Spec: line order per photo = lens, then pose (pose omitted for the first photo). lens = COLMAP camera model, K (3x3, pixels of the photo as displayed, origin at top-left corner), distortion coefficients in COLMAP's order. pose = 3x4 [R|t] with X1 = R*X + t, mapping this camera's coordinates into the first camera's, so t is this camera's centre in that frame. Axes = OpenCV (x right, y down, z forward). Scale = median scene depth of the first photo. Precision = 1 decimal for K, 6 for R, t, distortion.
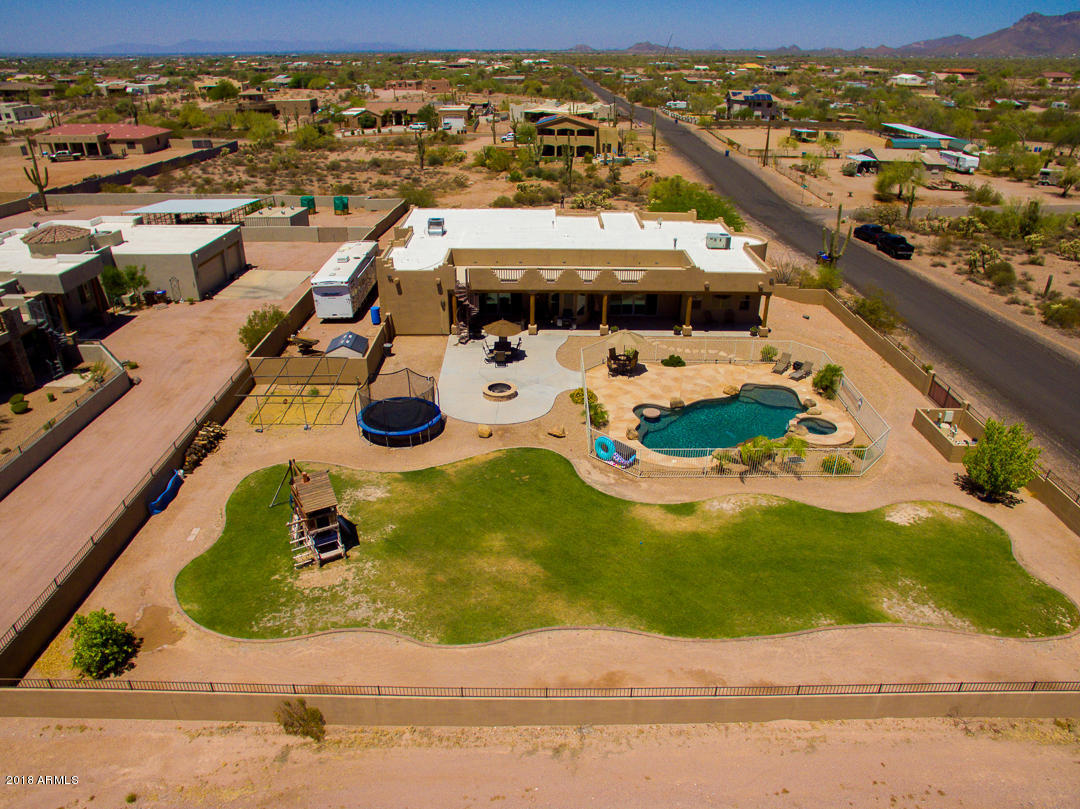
lens RADIAL K [[743.7, 0, 544.4], [0, 743.7, 424.2], [0, 0, 1]] dist [-0.126847, 0.090517]
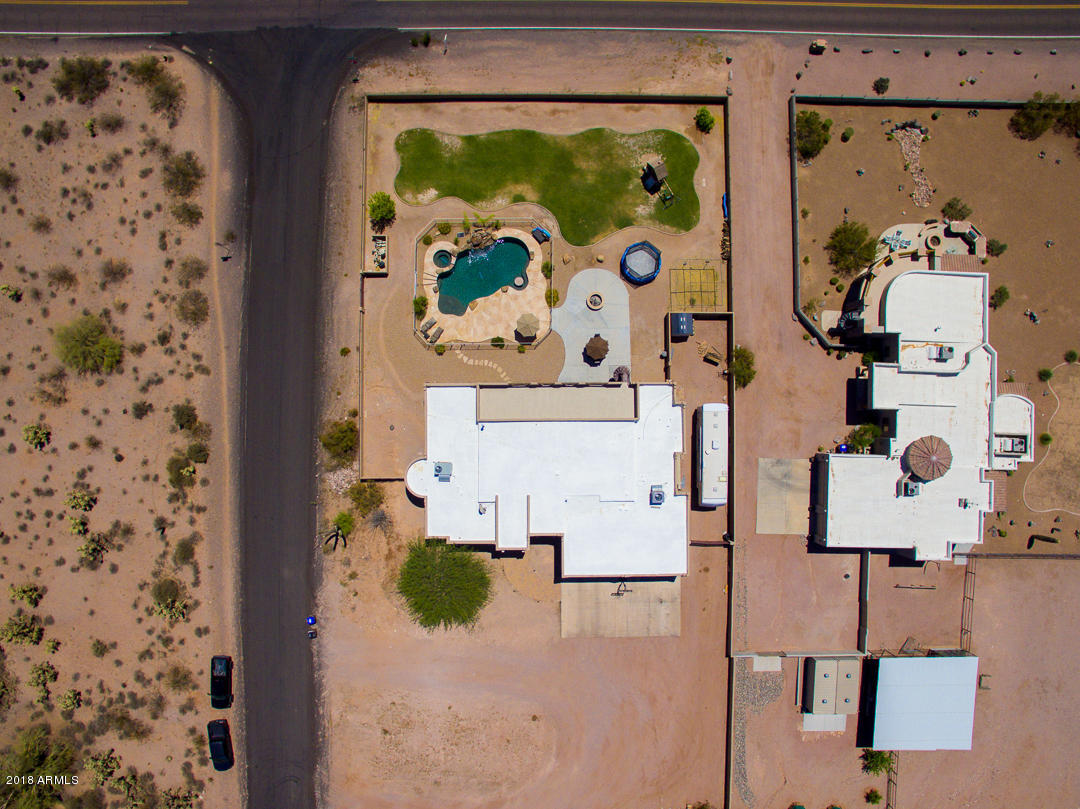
lens RADIAL K [[747.5, 0, 543.9], [0, 747.5, 425.4], [0, 0, 1]] dist [-0.129182, 0.089848]
pose [[-0.999932, -0.006028, -0.009989, 0.074323], [-0.006209, -0.449921, 0.893047, -1.560820], [-0.009878, 0.893048, 0.449853, 0.345955]]
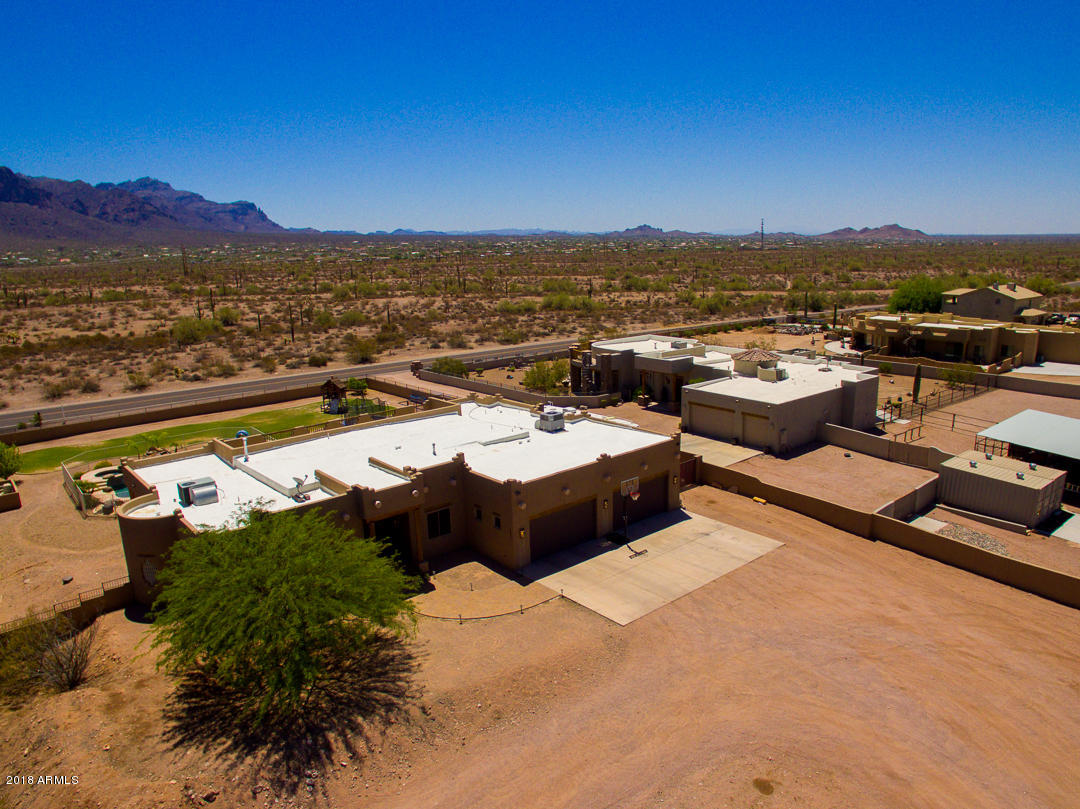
lens RADIAL K [[755.0, 0, 544.0], [0, 755.0, 424.0], [0, 0, 1]] dist [-0.128947, 0.089976]
pose [[-0.766530, 0.166032, -0.620375, 0.440202], [-0.281782, 0.781097, 0.557213, -0.837270], [0.577089, 0.601930, -0.551950, 1.662697]]
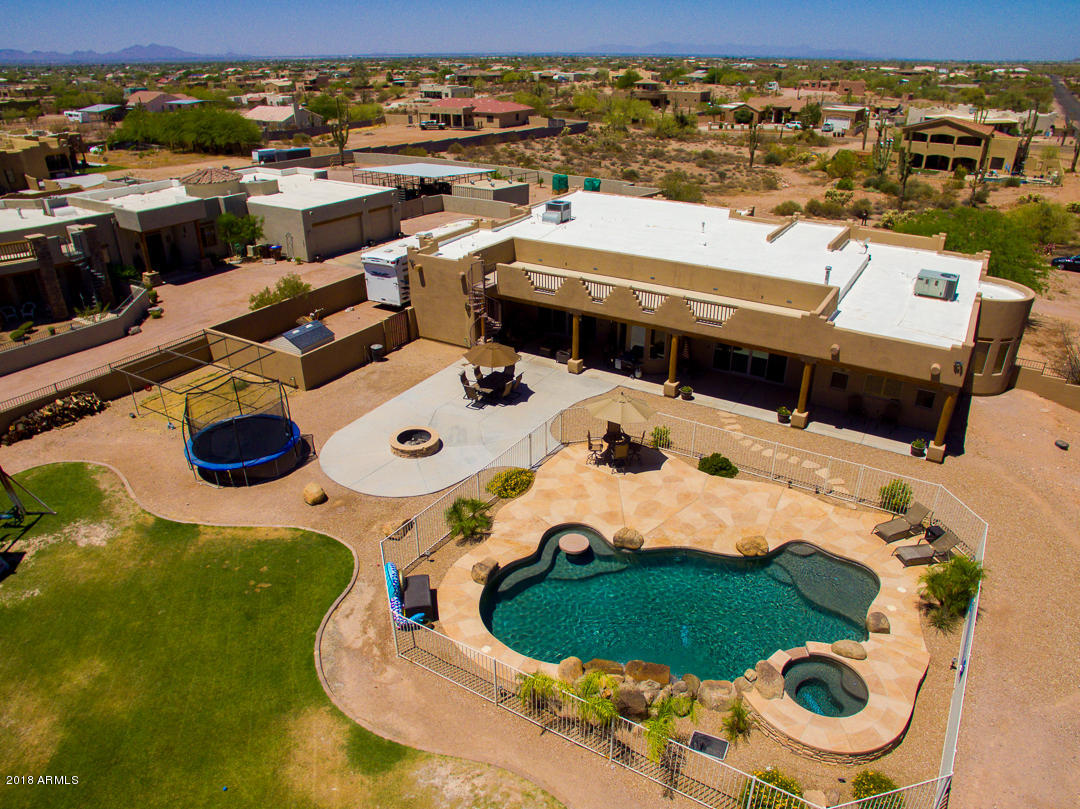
lens RADIAL K [[743.7, 0, 544.4], [0, 743.7, 424.2], [0, 0, 1]] dist [-0.126847, 0.090517]
pose [[0.848723, 0.237940, -0.472286, 0.295260], [-0.240745, 0.968997, 0.055554, -0.103912], [0.470862, 0.066551, 0.879693, 0.370780]]
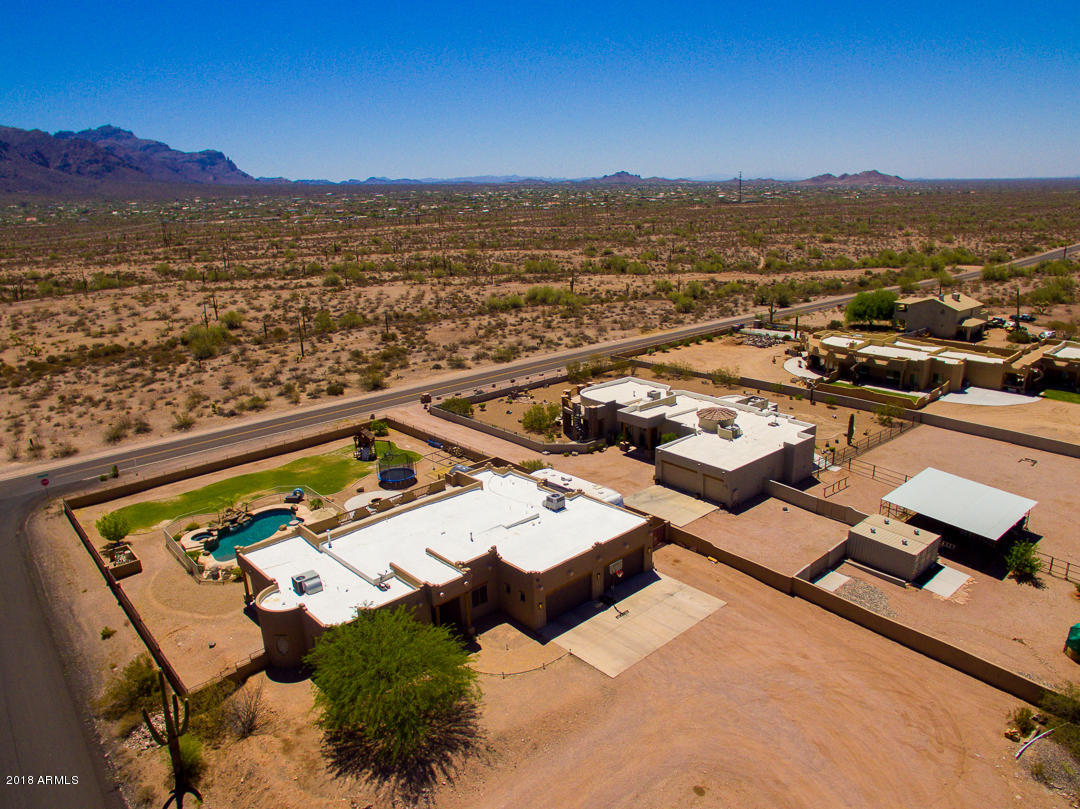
lens RADIAL K [[755.0, 0, 544.0], [0, 755.0, 424.0], [0, 0, 1]] dist [-0.128947, 0.089976]
pose [[-0.746937, 0.218540, -0.627954, 0.613899], [-0.285866, 0.747142, 0.600050, -1.155570], [0.600305, 0.627710, -0.495594, 1.667755]]
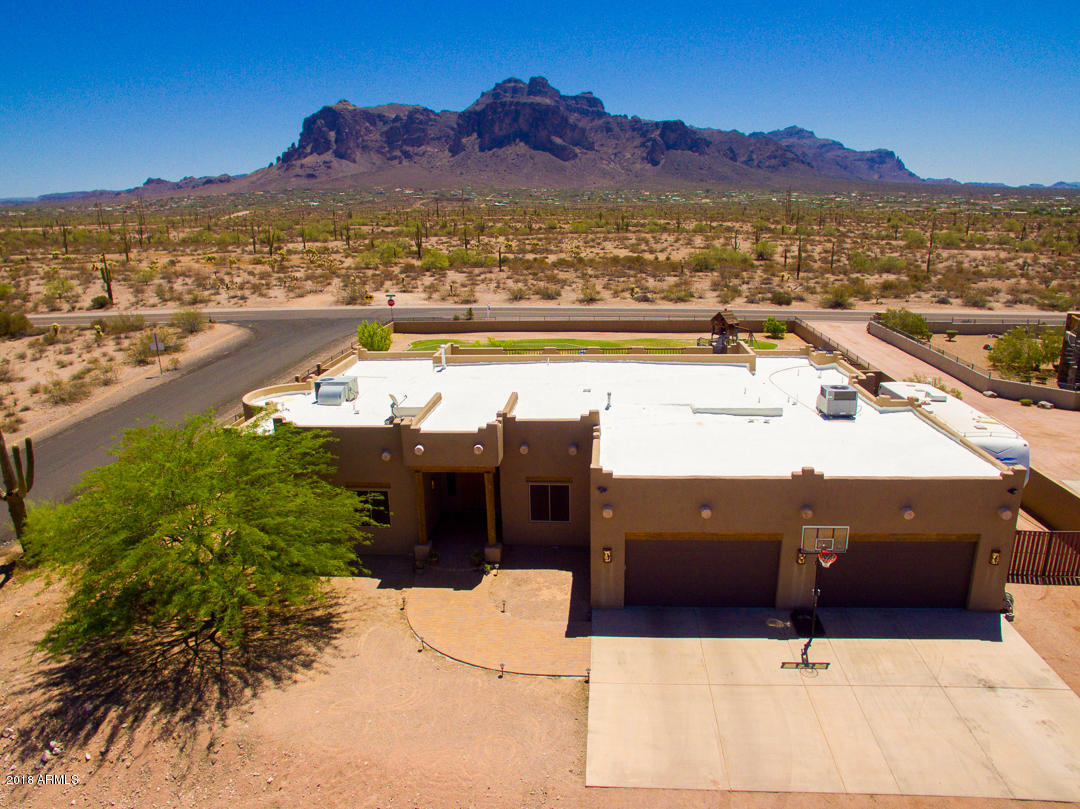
lens RADIAL K [[740.2, 0, 544.4], [0, 740.2, 422.1], [0, 0, 1]] dist [-0.126090, 0.089230]
pose [[-0.995584, -0.014920, 0.092684, 0.009814], [0.054516, 0.711874, 0.700188, -0.705334], [-0.076426, 0.702148, -0.707917, 1.567316]]
